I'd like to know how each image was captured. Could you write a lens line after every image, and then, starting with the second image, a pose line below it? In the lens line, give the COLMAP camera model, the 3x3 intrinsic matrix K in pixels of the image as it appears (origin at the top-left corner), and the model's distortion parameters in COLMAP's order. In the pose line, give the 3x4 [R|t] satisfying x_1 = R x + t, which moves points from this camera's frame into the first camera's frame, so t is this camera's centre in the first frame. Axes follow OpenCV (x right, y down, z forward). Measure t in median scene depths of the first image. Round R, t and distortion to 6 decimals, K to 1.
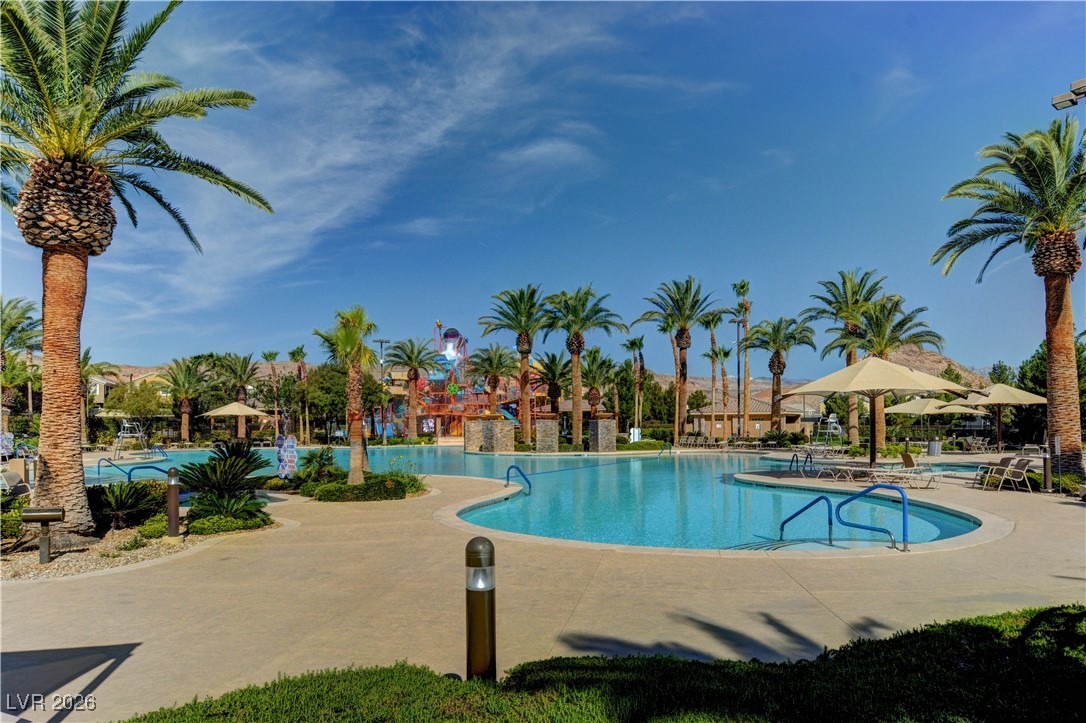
lens RADIAL K [[722.5, 0, 536.6], [0, 722.5, 423.9], [0, 0, 1]] dist [-0.001074, 0.006229]
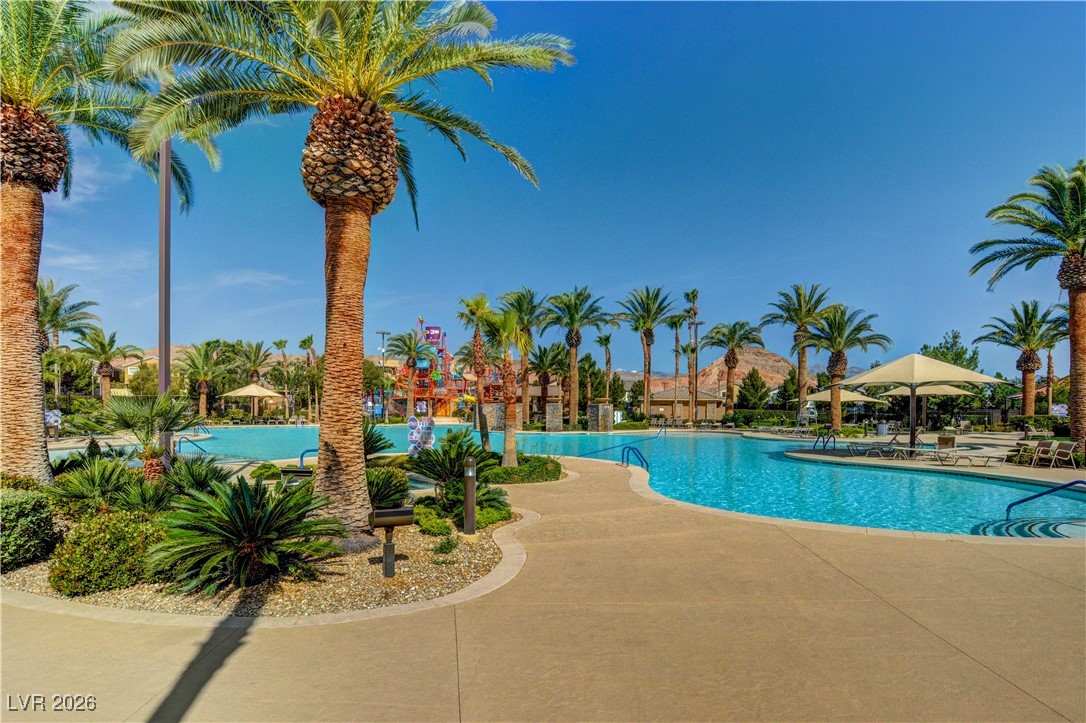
lens RADIAL K [[585.4, 0, 538.0], [0, 585.4, 410.5], [0, 0, 1]] dist [-0.003285, -0.000716]
pose [[0.991421, 0.008407, 0.130438, -0.114740], [-0.009420, 0.999930, 0.007150, -0.000436], [-0.130369, -0.008318, 0.991431, 0.060734]]
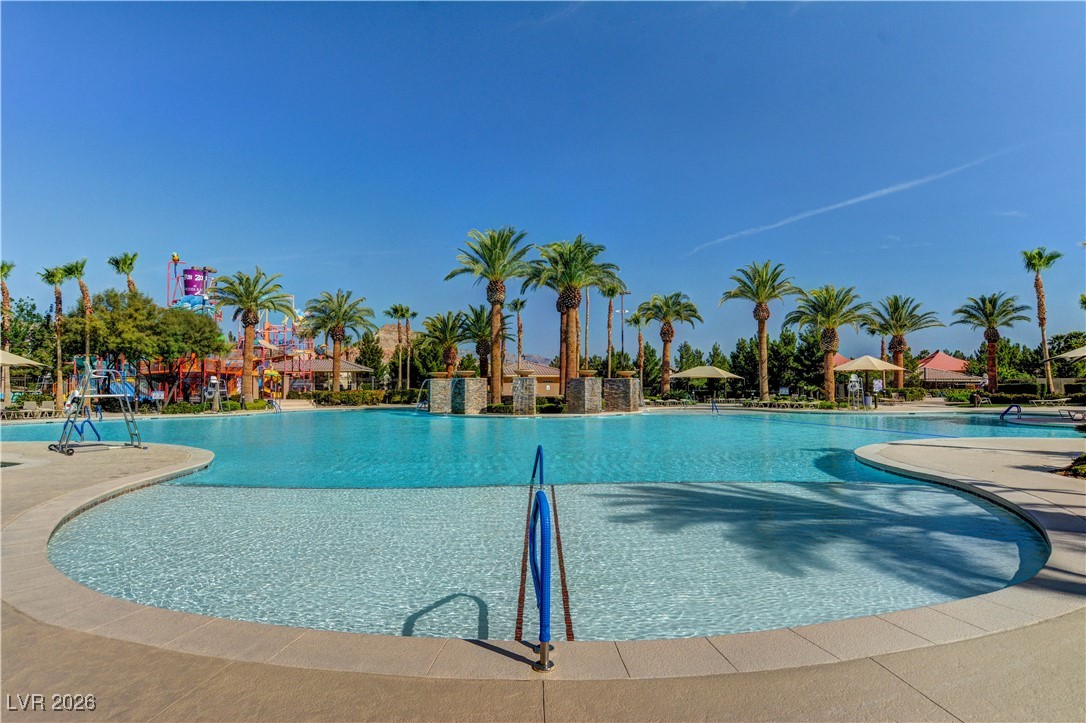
lens RADIAL K [[609.9, 0, 540.5], [0, 609.9, 360.1], [0, 0, 1]] dist [-0.018791, 0.003918]
pose [[0.745056, 0.032174, 0.666226, -0.457125], [-0.001158, 0.998897, -0.046944, 0.007534], [-0.667001, 0.034204, 0.744271, 0.397144]]
